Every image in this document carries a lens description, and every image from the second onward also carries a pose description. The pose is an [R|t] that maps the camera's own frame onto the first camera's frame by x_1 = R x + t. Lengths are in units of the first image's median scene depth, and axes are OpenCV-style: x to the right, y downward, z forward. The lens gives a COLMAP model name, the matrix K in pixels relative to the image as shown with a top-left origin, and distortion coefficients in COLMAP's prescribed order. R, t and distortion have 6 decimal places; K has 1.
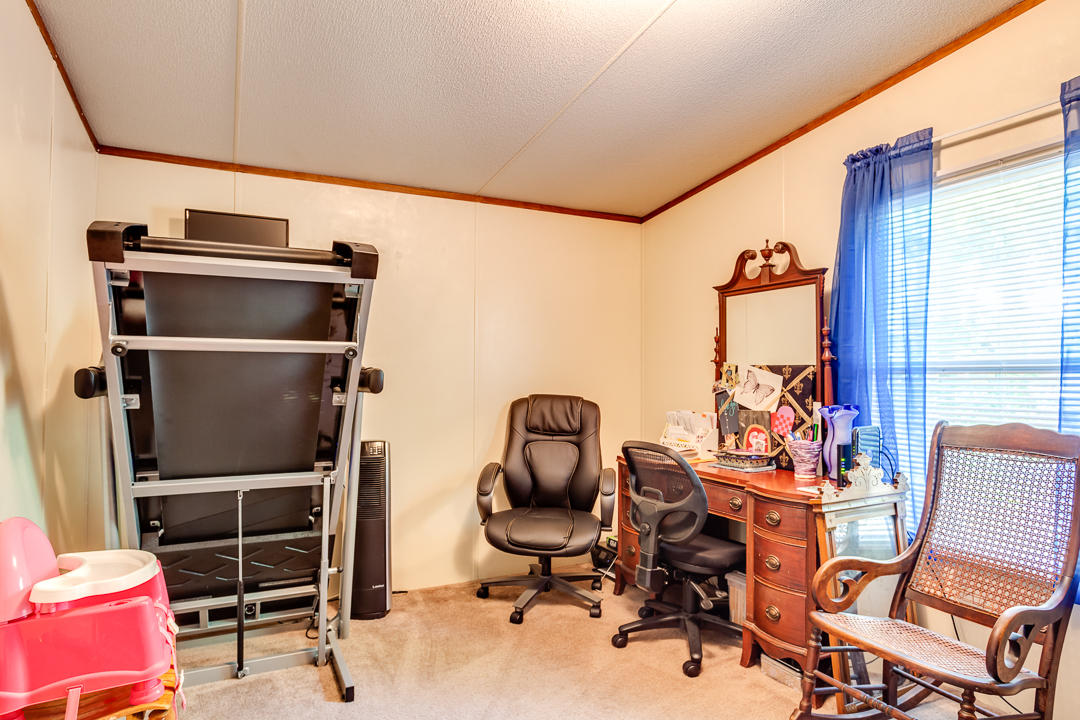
lens RADIAL K [[609.6, 0, 539.3], [0, 609.6, 375.4], [0, 0, 1]] dist [-0.001578, -0.000318]
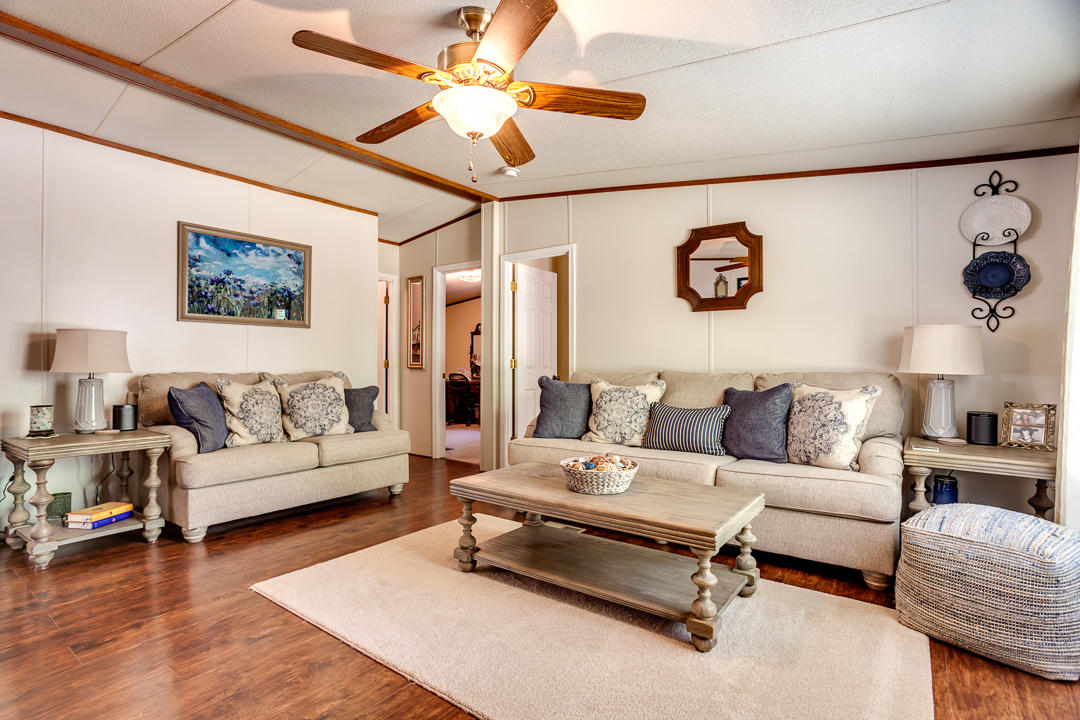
lens RADIAL K [[521.8, 0, 529.4], [0, 521.8, 359.3], [0, 0, 1]] dist [-0.040624, 0.026306]
pose [[0.897672, 0.004867, 0.440637, -0.902192], [-0.001832, 0.999972, -0.007314, 0.041826], [-0.440660, 0.005759, 0.897656, -2.286846]]
